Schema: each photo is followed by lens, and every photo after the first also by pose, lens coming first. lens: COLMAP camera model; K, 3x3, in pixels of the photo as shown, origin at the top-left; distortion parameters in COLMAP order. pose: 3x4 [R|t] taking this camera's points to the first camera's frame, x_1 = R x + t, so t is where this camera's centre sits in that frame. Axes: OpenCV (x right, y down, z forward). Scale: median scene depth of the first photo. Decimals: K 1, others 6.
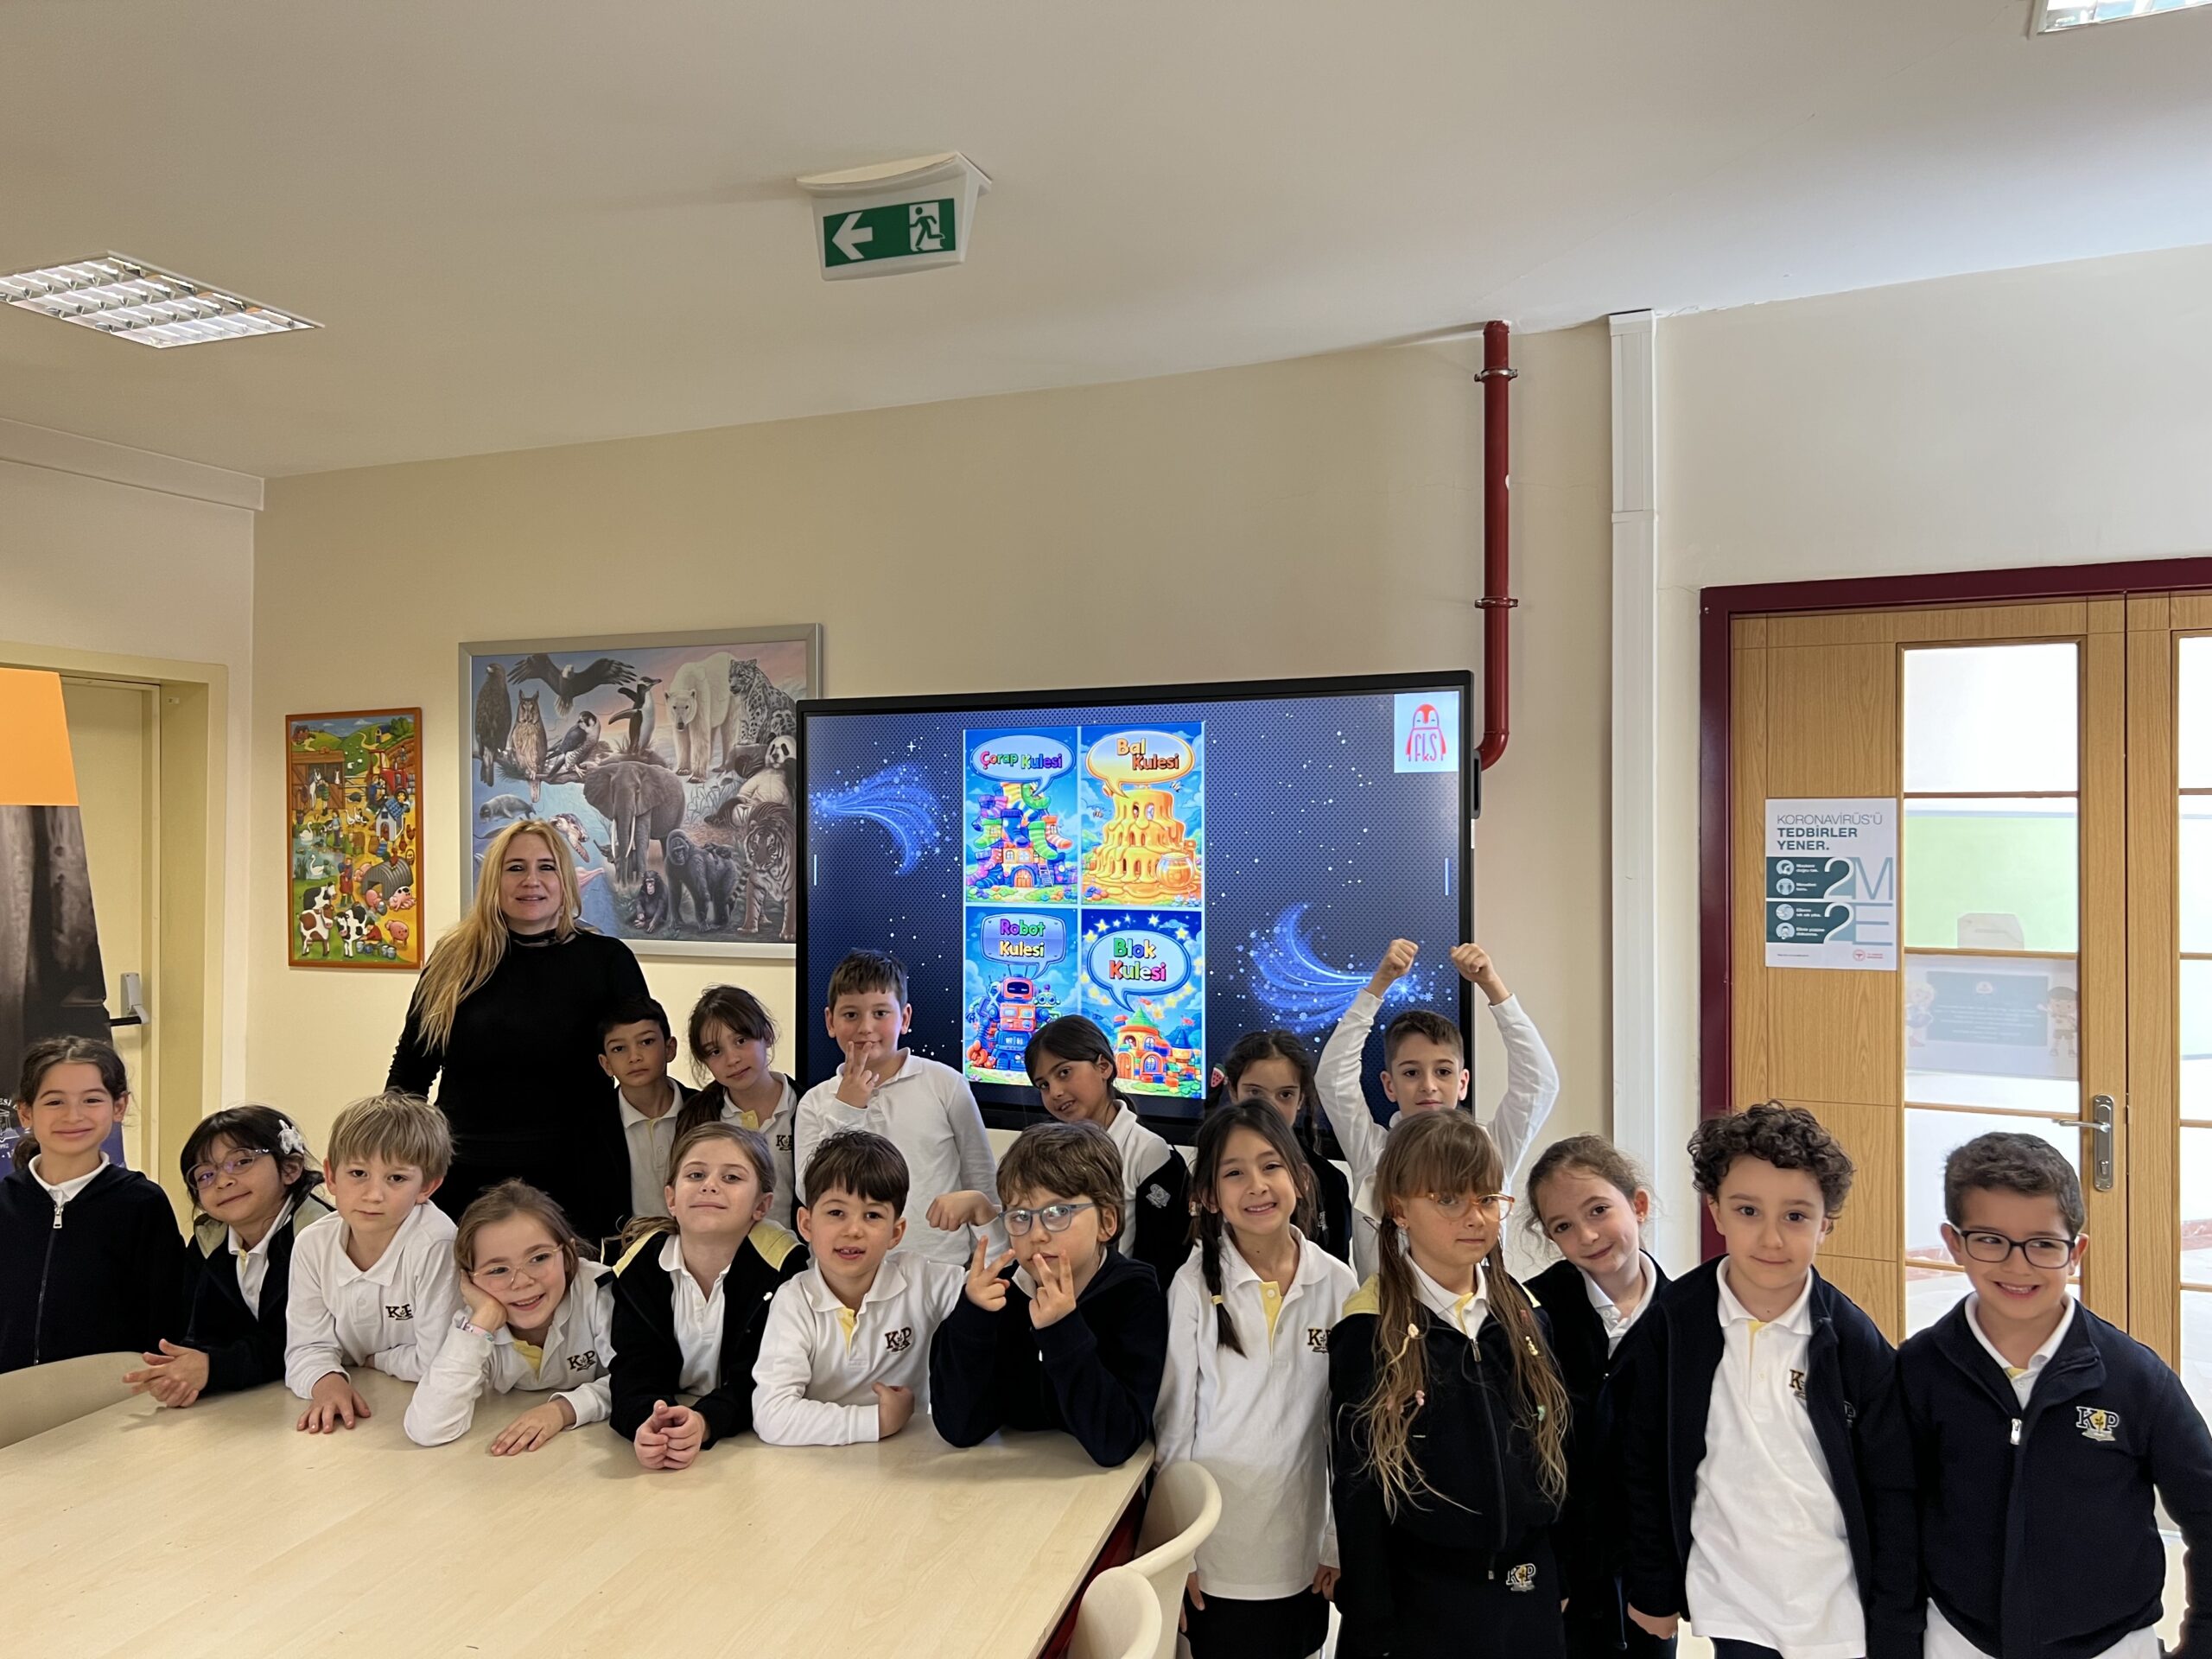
lens RADIAL K [[1680.1, 0, 1105.9], [0, 1680.1, 836.6], [0, 0, 1]] dist [0.040020, -0.004702]
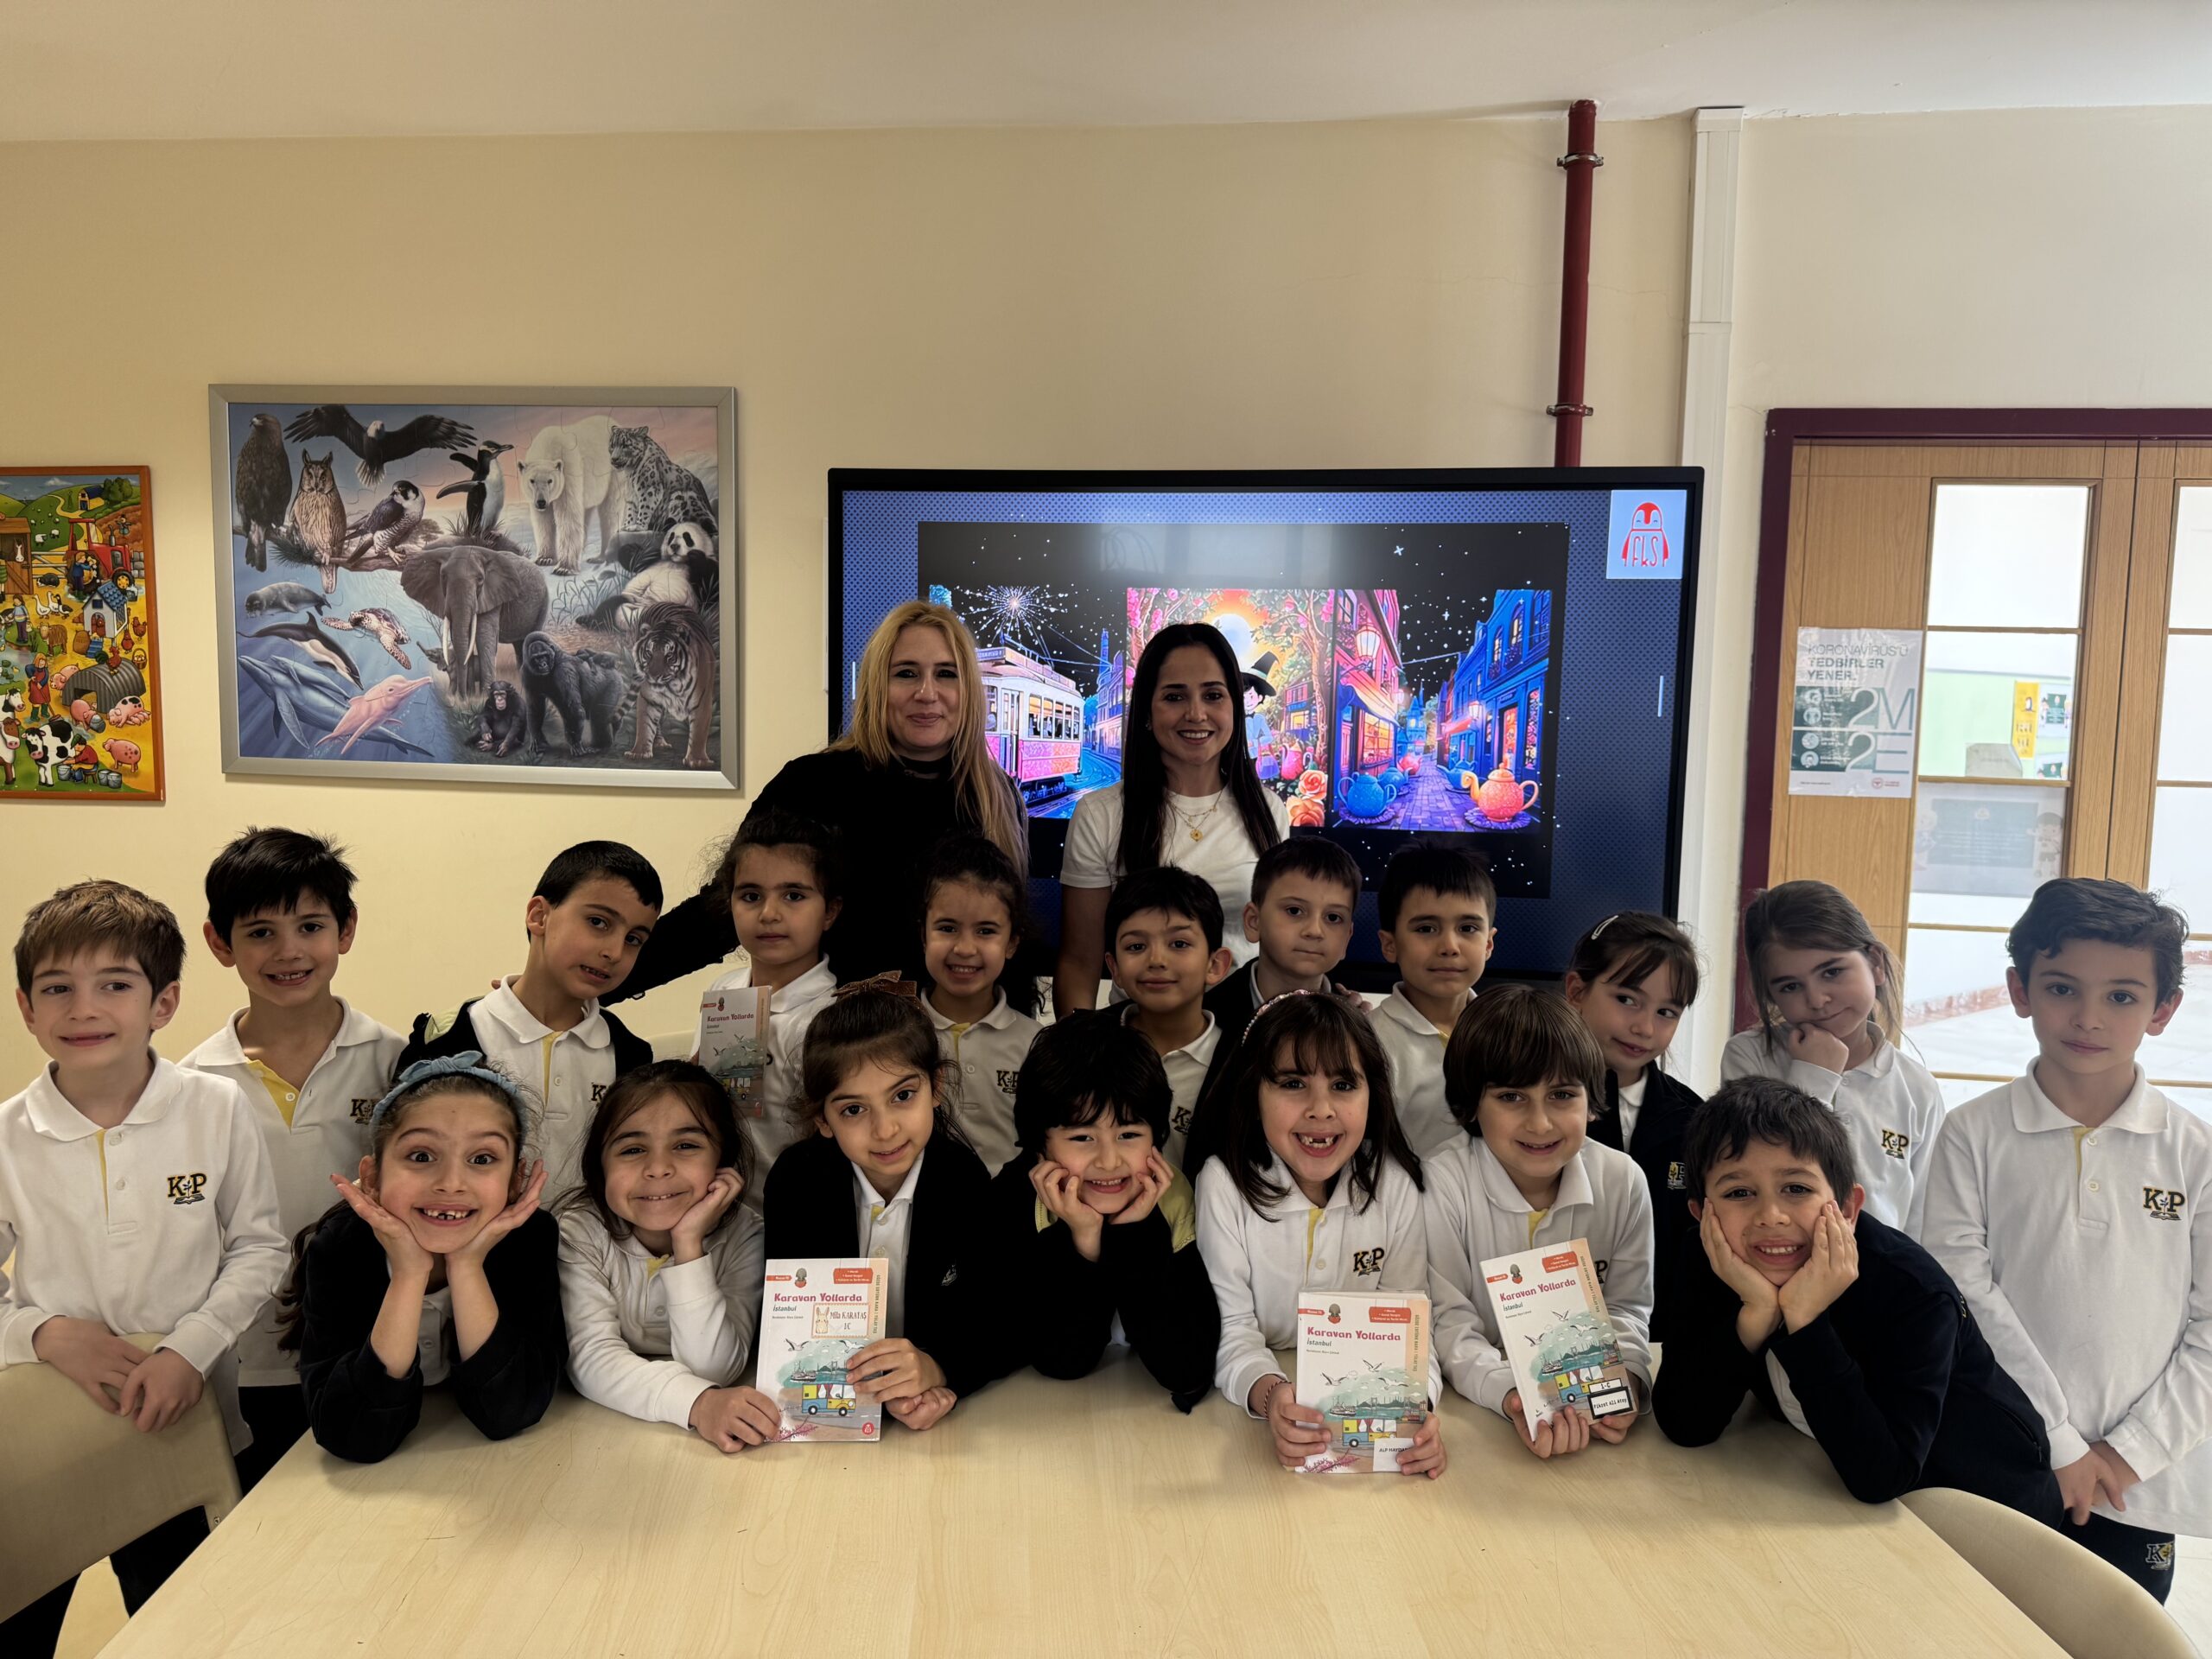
lens RADIAL K [[1566.5, 0, 1106.7], [0, 1566.5, 819.2], [0, 0, 1]] dist [0.013767, -0.013859]
pose [[0.952689, -0.004186, 0.303918, -0.224956], [-0.021871, 0.996369, 0.082281, 0.018050], [-0.303159, -0.085036, 0.949138, 0.180649]]
